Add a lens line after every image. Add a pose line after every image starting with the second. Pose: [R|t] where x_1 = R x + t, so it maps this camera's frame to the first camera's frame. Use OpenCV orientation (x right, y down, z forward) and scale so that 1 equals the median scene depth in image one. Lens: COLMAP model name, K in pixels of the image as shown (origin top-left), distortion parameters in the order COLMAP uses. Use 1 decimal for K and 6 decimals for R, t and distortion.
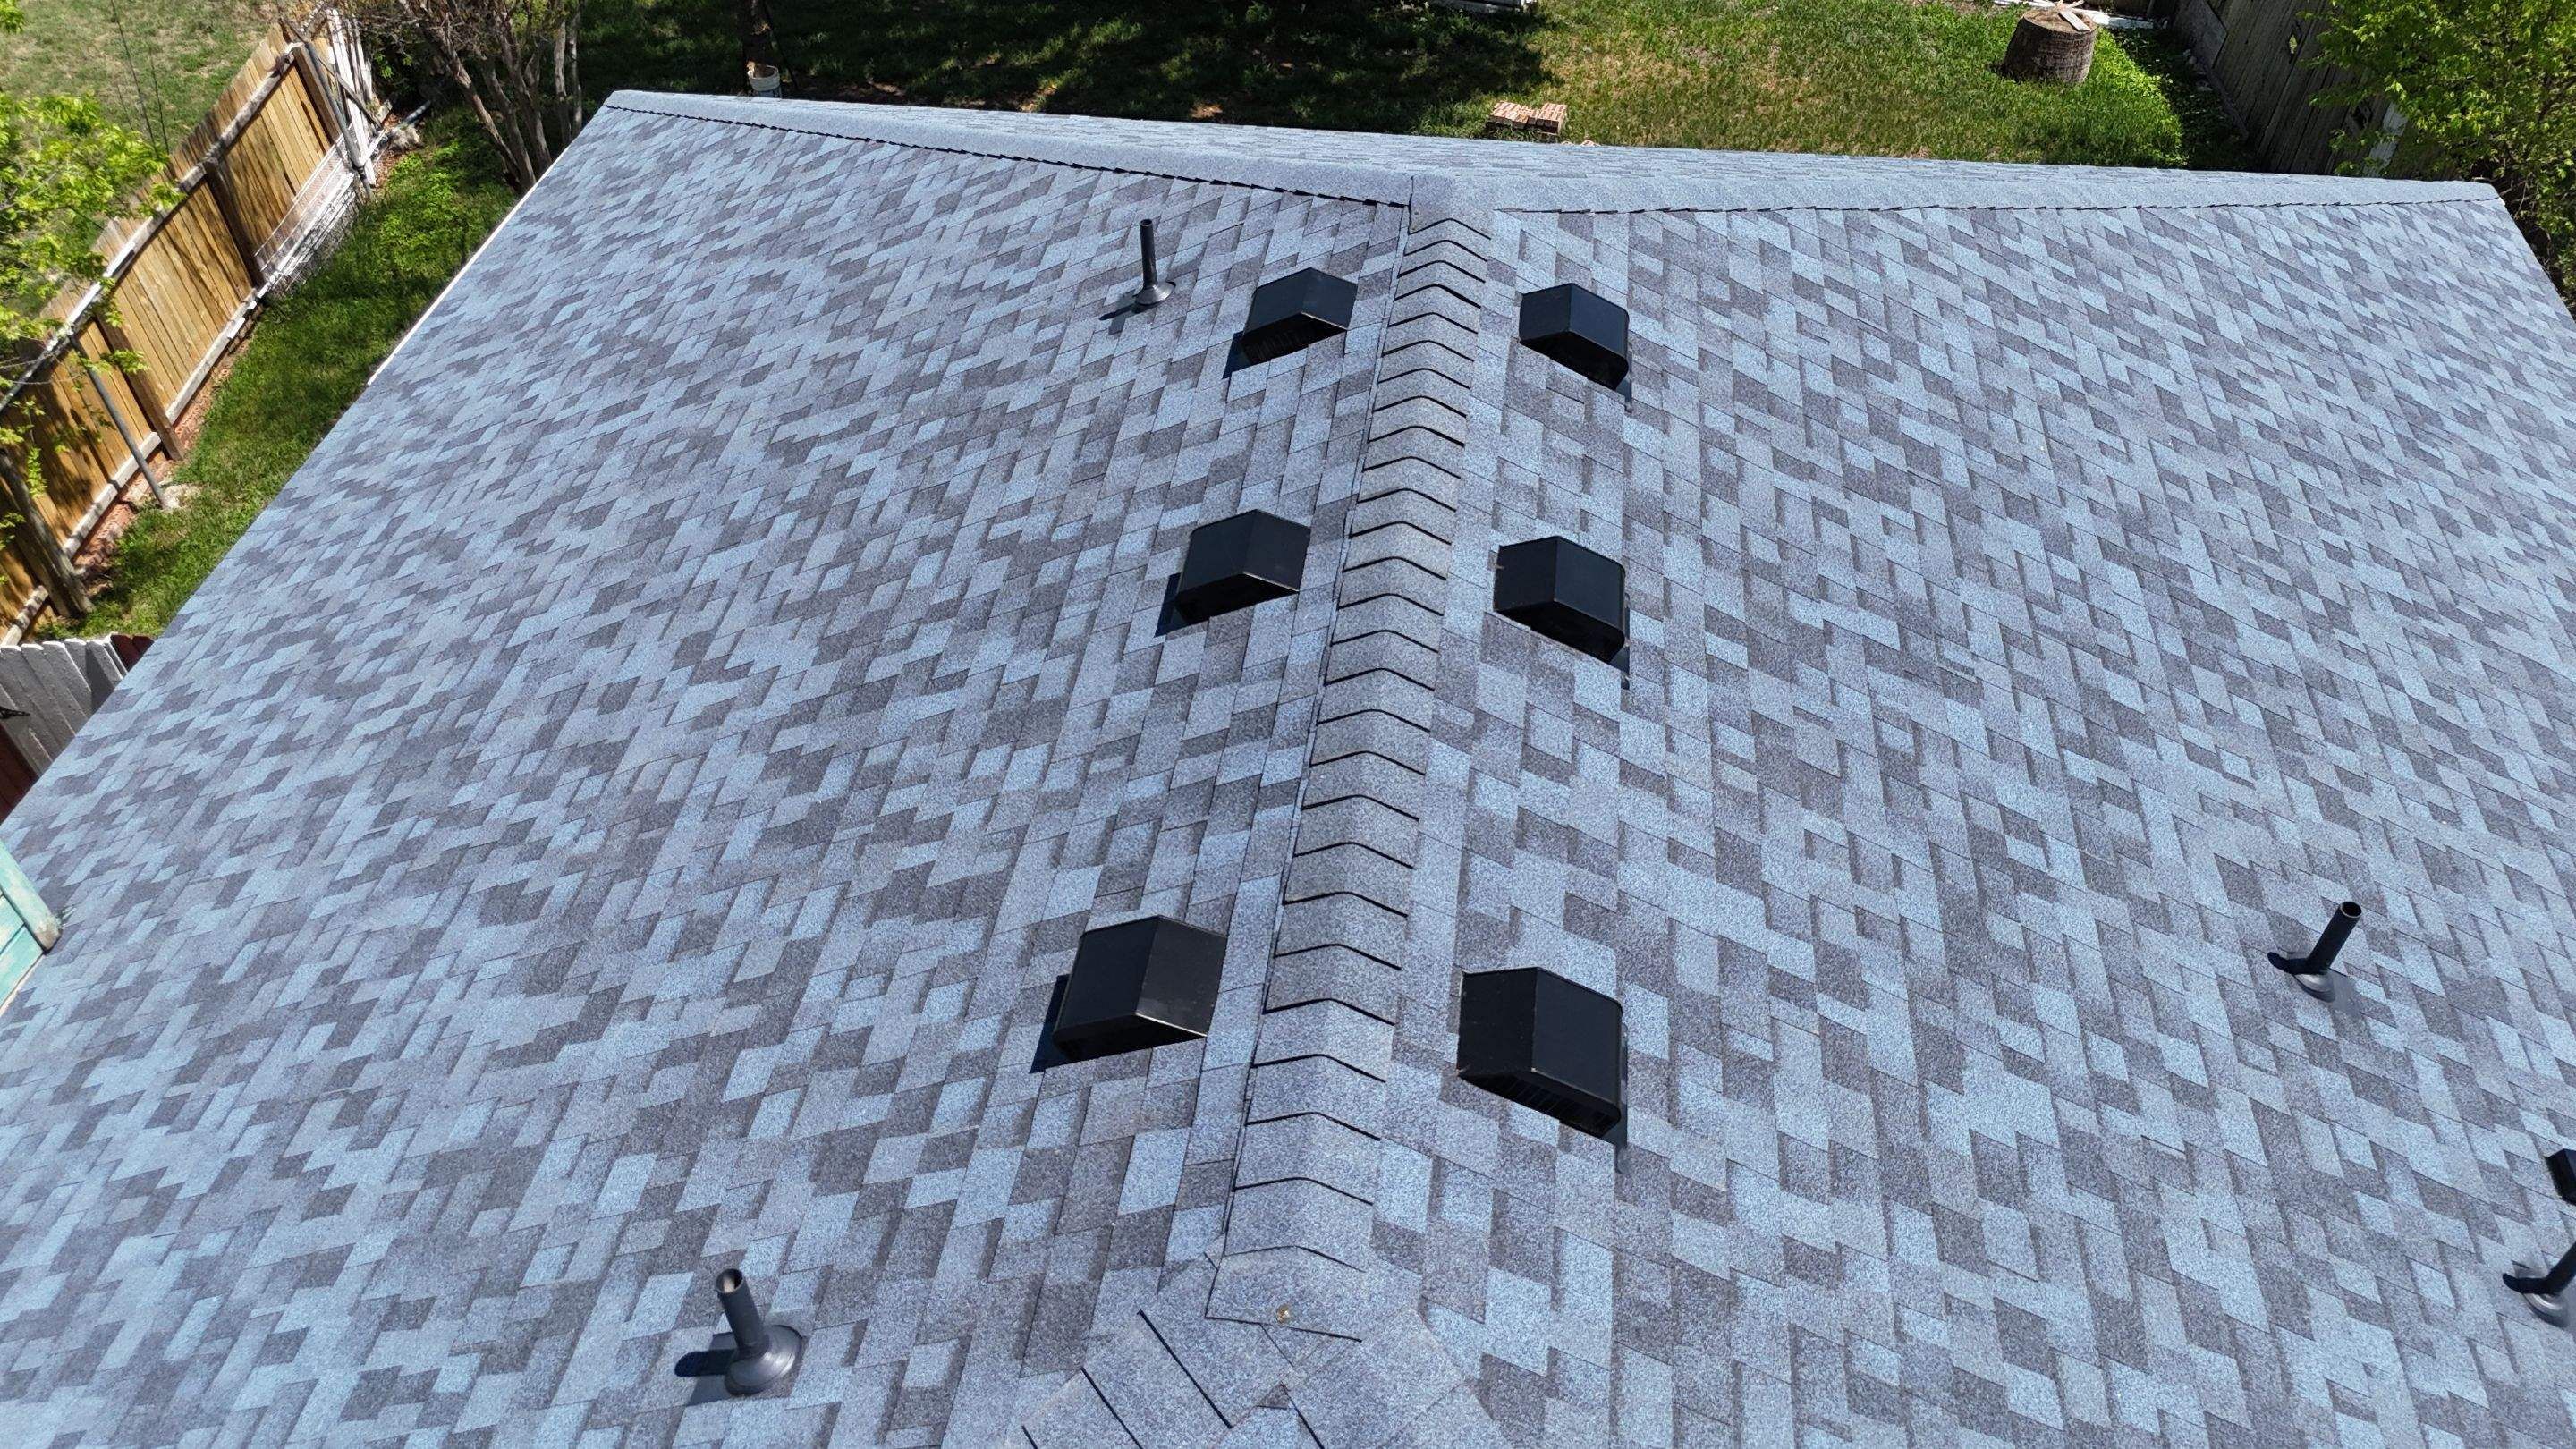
lens RADIAL K [[1893.5, 0, 1293.4], [0, 1893.5, 720.6], [0, 0, 1]] dist [0.077846, -0.075186]
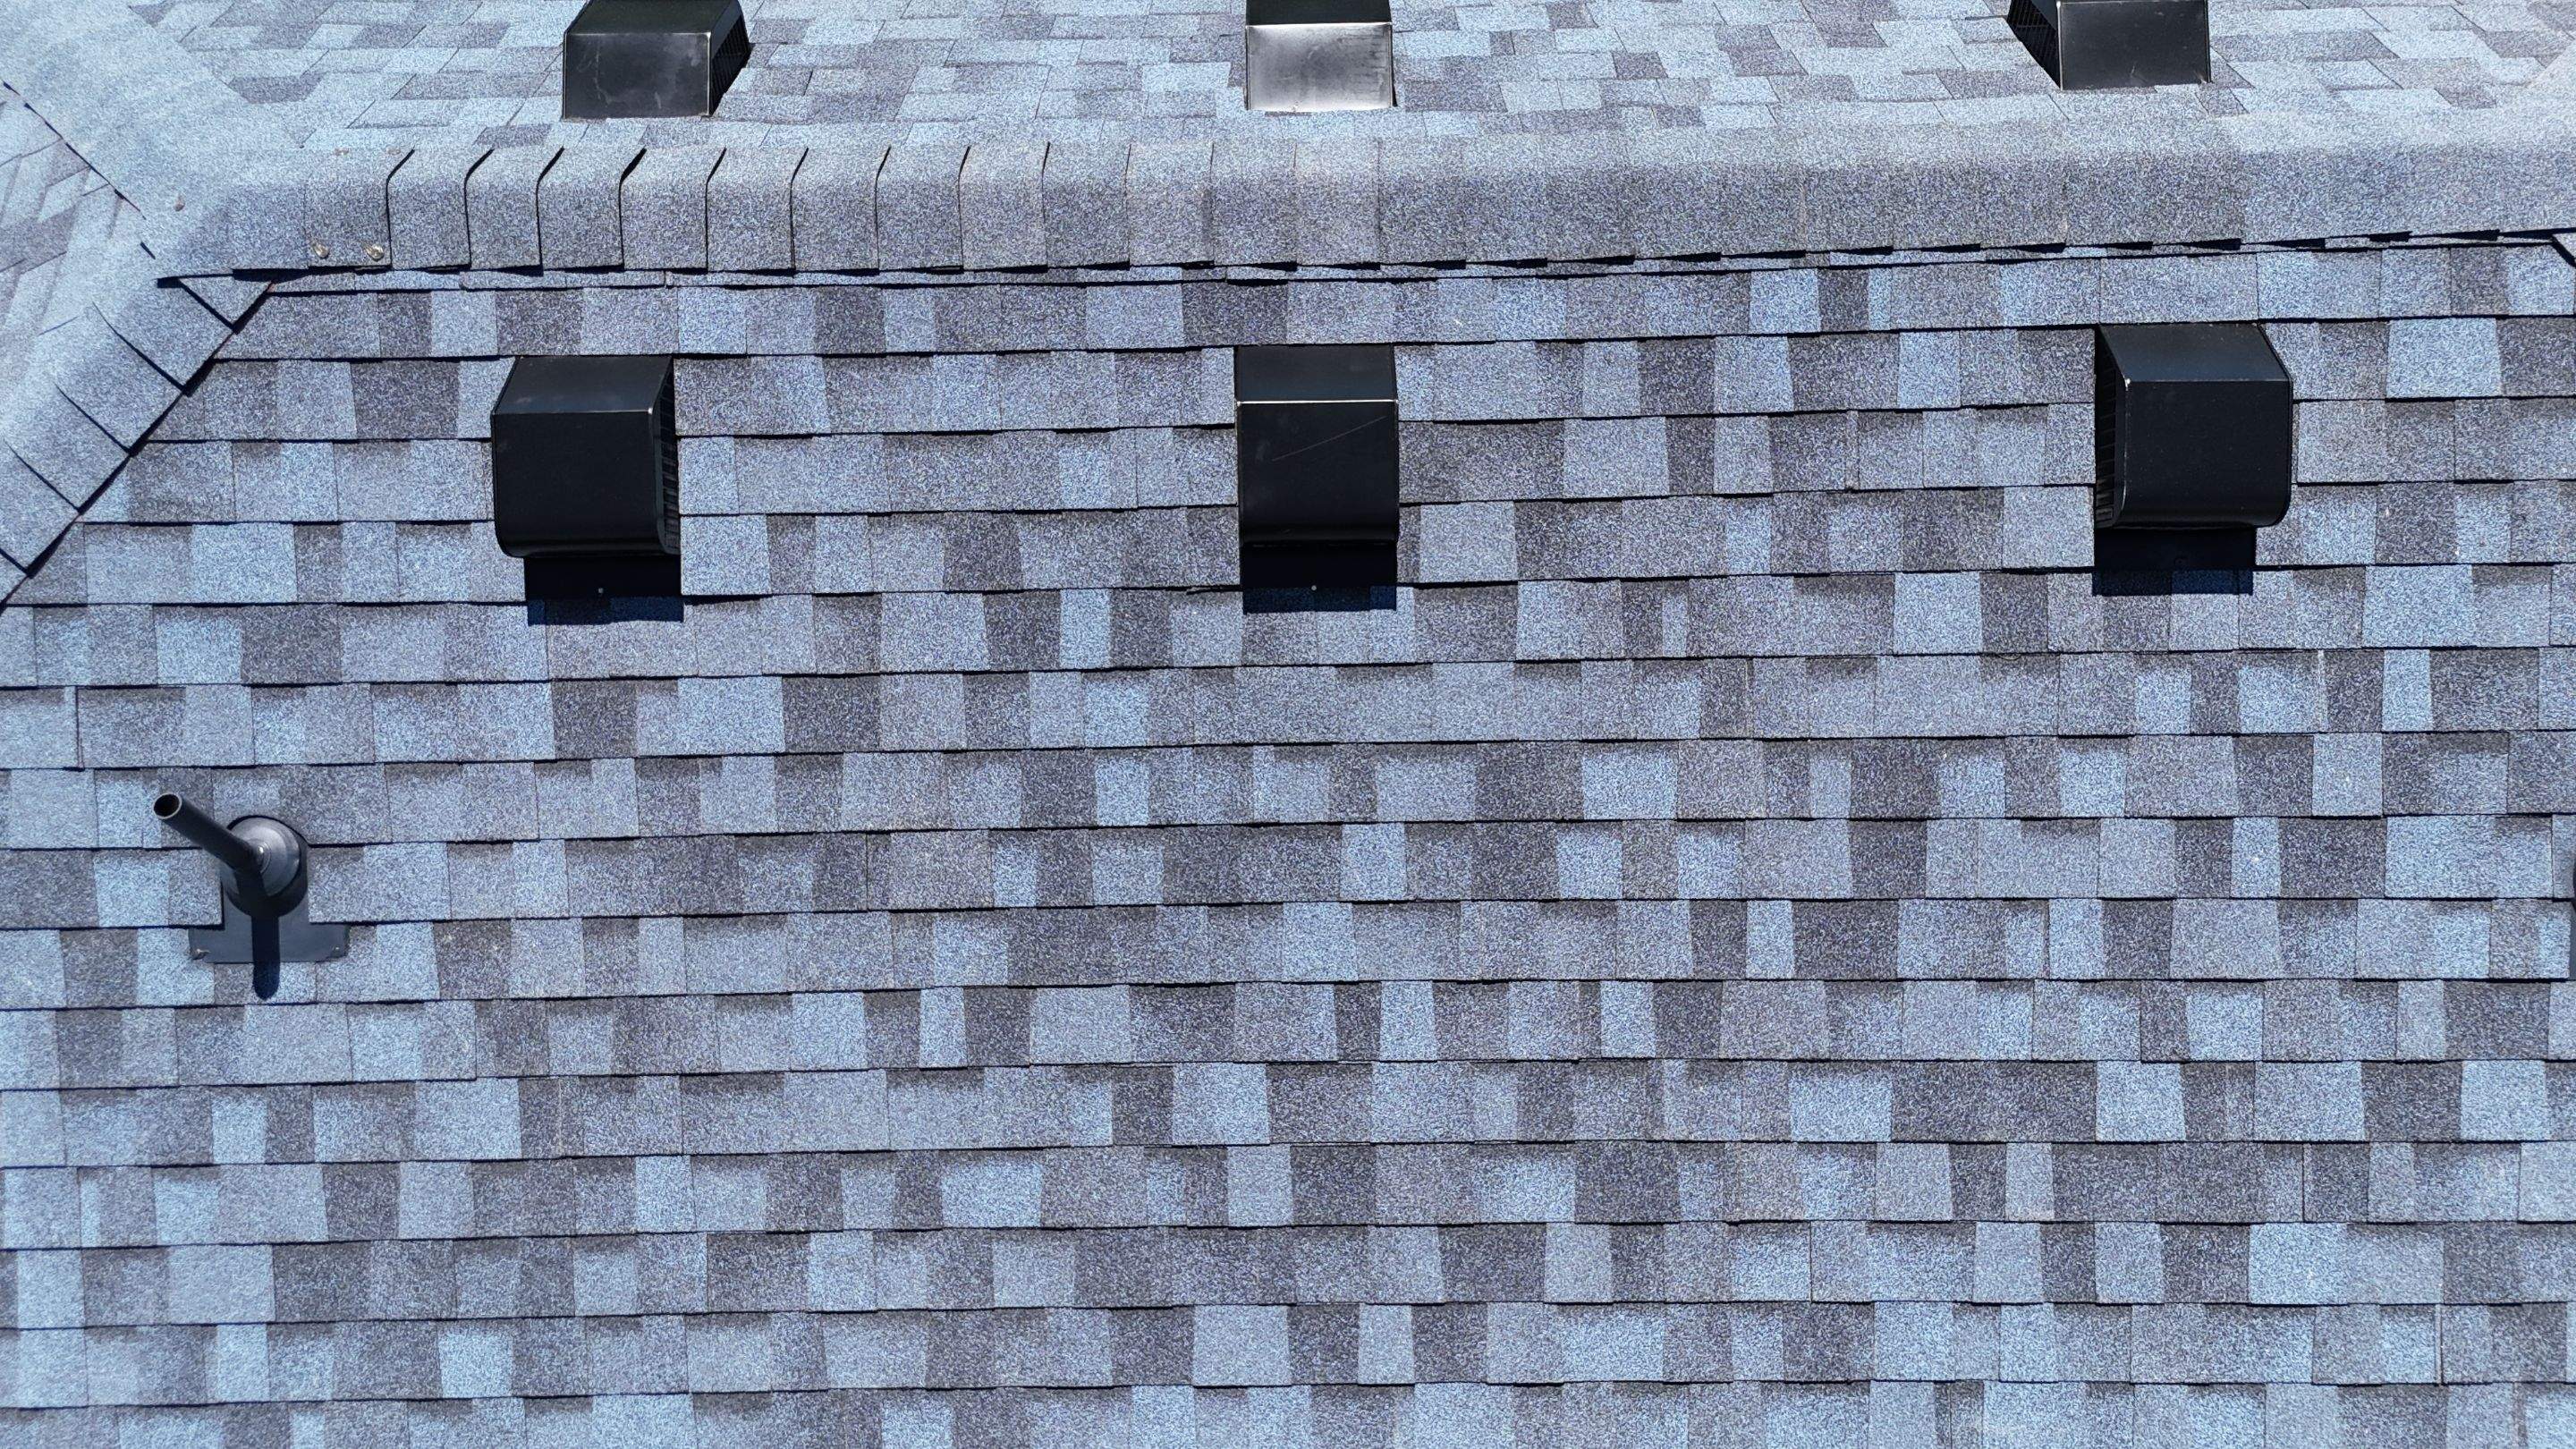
lens RADIAL K [[1893.5, 0, 1297.4], [0, 1893.5, 714.8], [0, 0, 1]] dist [0.077846, -0.075186]
pose [[-0.139130, -0.894250, 0.425393, -0.321459], [0.709292, 0.209780, 0.672977, -0.421364], [-0.691048, 0.395359, 0.605098, 0.567758]]
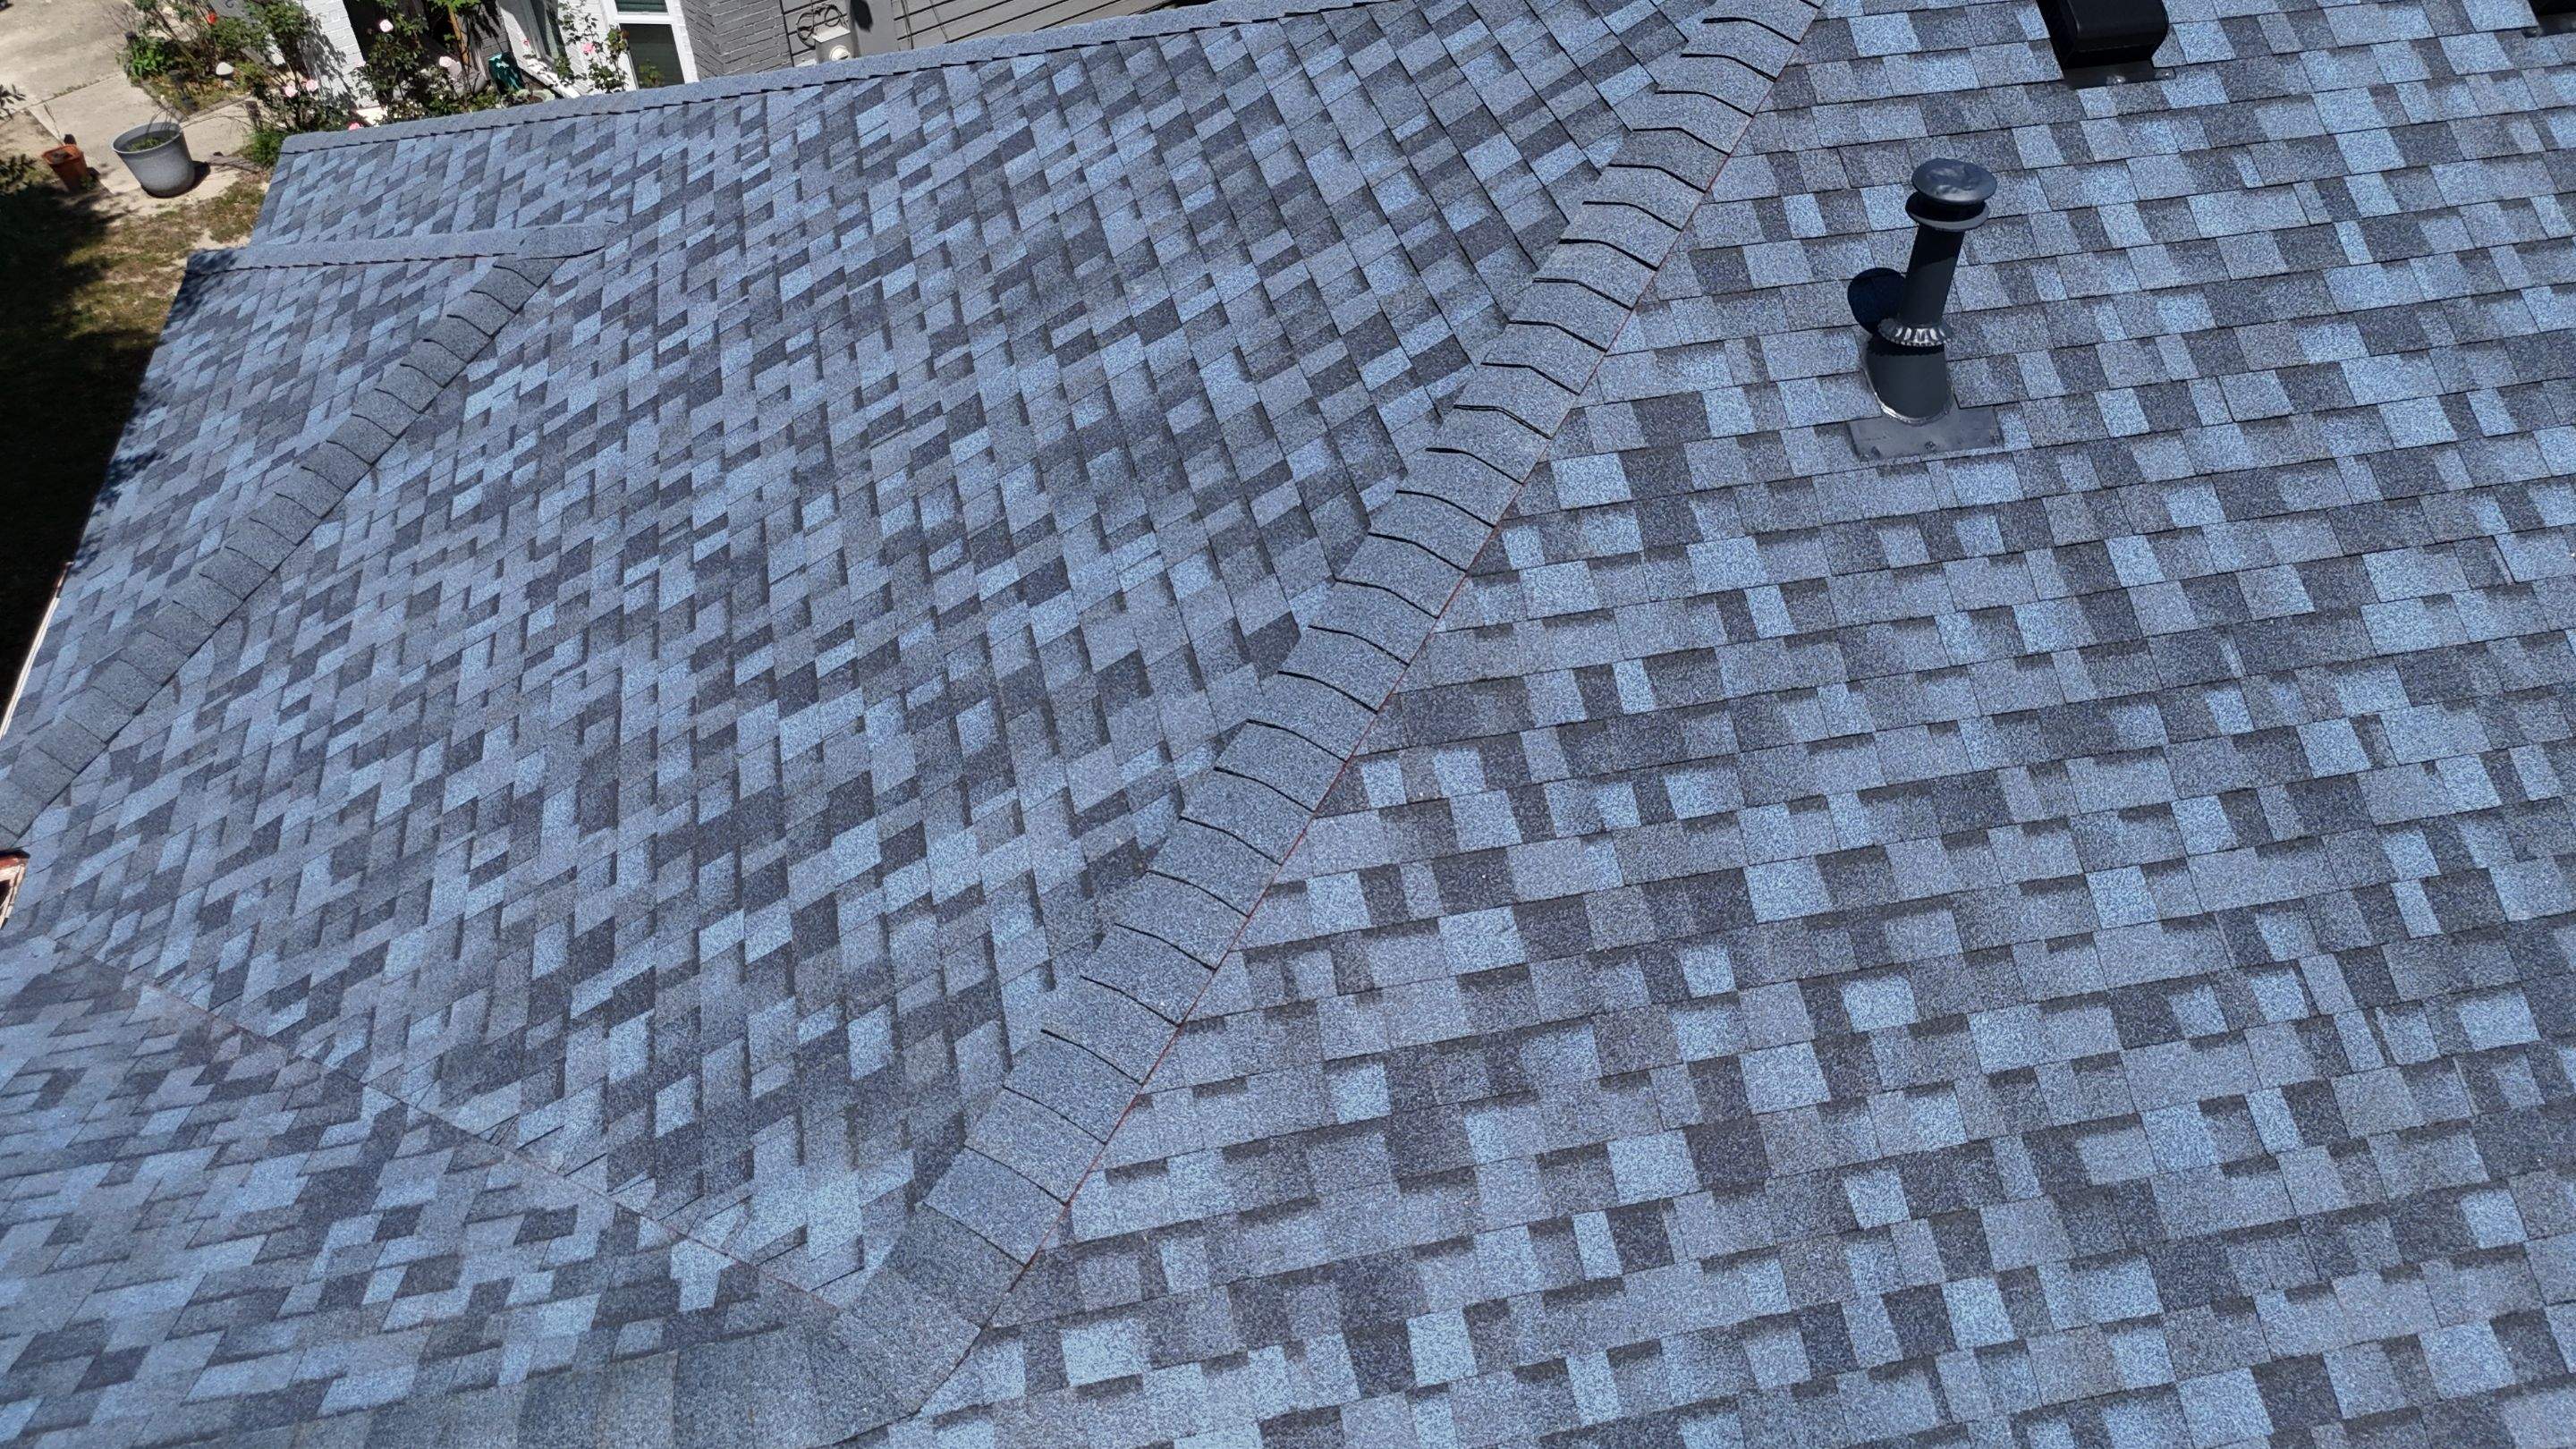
lens RADIAL K [[1893.5, 0, 1286.9], [0, 1893.5, 720.7], [0, 0, 1]] dist [0.077846, -0.075186]
pose [[0.335733, 0.655231, -0.676724, 0.791031], [-0.658302, 0.677066, 0.328968, 0.294542], [0.673737, 0.335044, 0.658654, -0.065055]]
